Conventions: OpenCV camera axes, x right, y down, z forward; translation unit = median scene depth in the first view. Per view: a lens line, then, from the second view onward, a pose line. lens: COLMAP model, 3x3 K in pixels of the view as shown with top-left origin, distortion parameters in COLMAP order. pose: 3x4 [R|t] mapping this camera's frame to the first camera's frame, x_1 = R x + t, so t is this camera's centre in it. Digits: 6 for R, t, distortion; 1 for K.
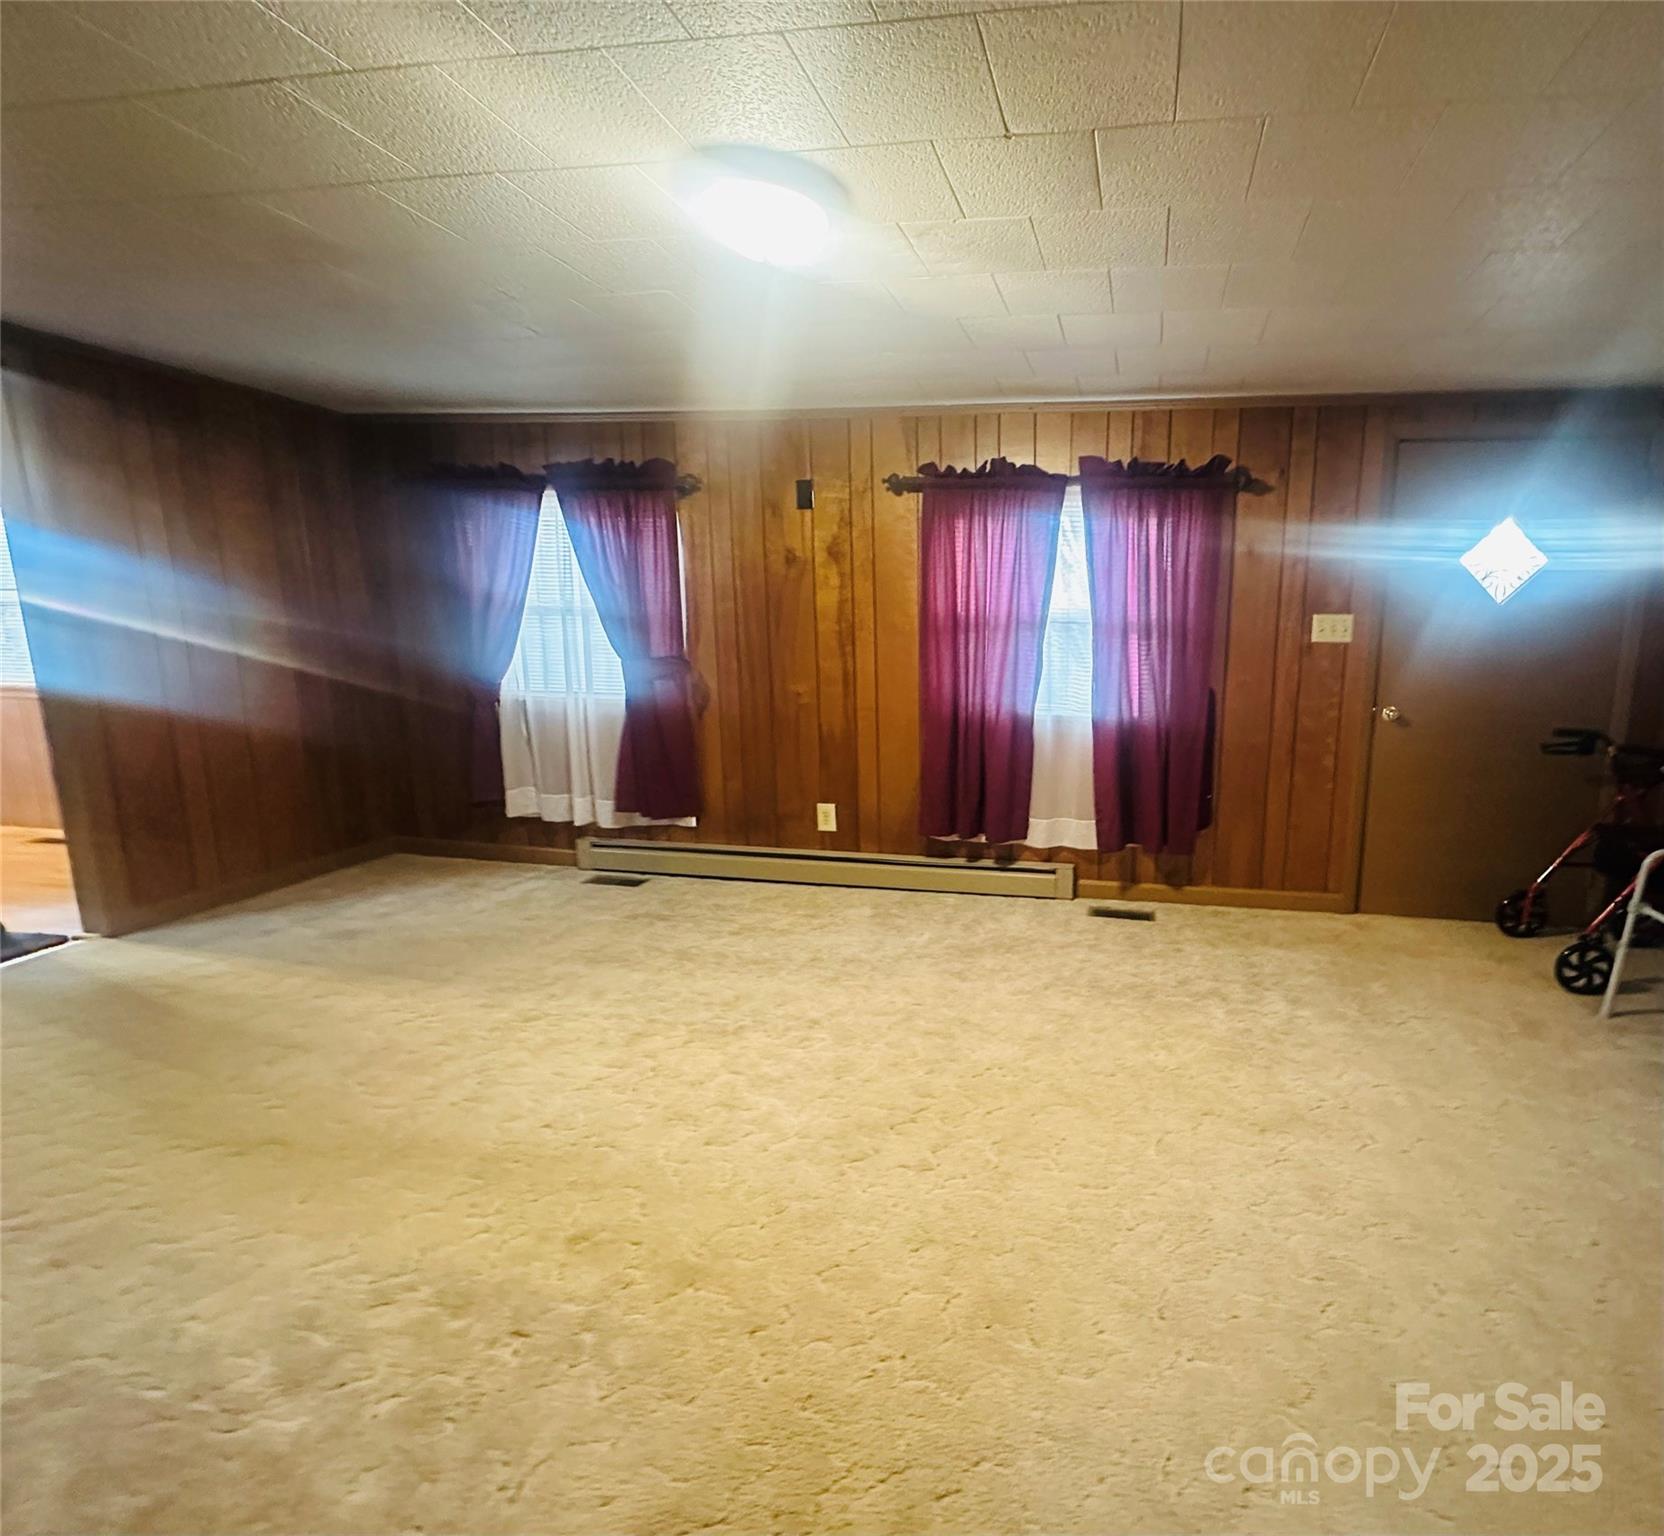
lens RADIAL K [[1217.1, 0, 832.0], [0, 1217.1, 768.0], [0, 0, 1]] dist [0.000494, 0.000078]
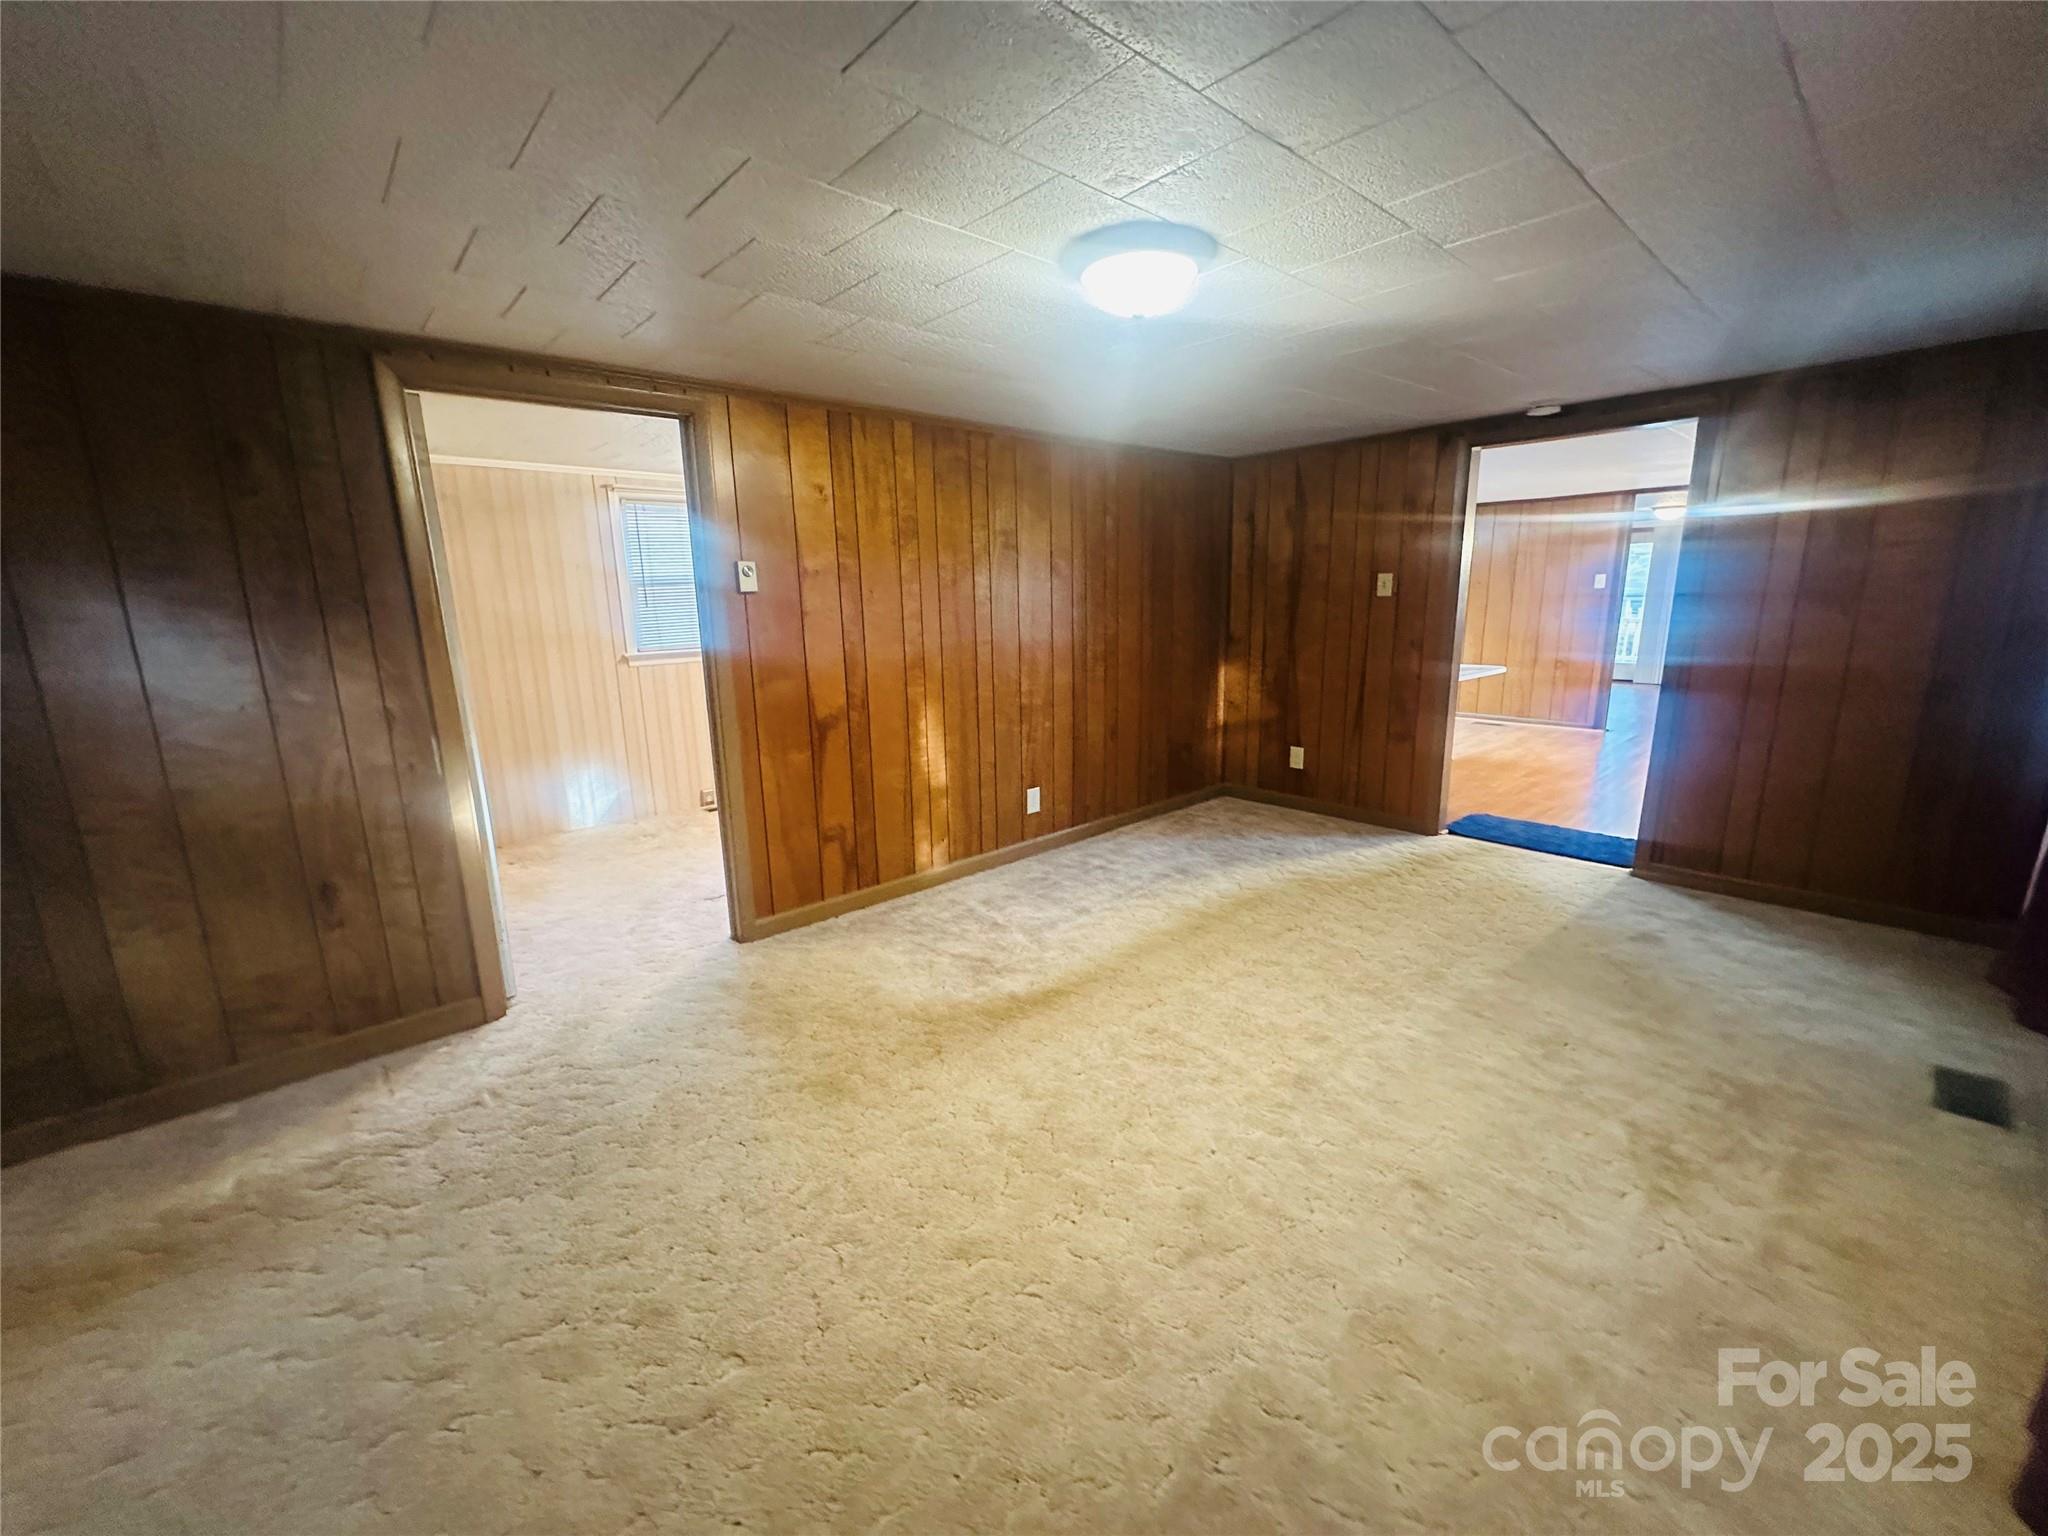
lens RADIAL K [[816.9, 0, 1024.0], [0, 816.9, 768.0], [0, 0, 1]] dist [-0.000010, -0.000001]
pose [[-0.565967, 0.164016, -0.807948, 0.376836], [-0.108372, 0.956706, 0.270129, -0.112809], [0.817274, 0.240443, -0.523690, 0.898054]]
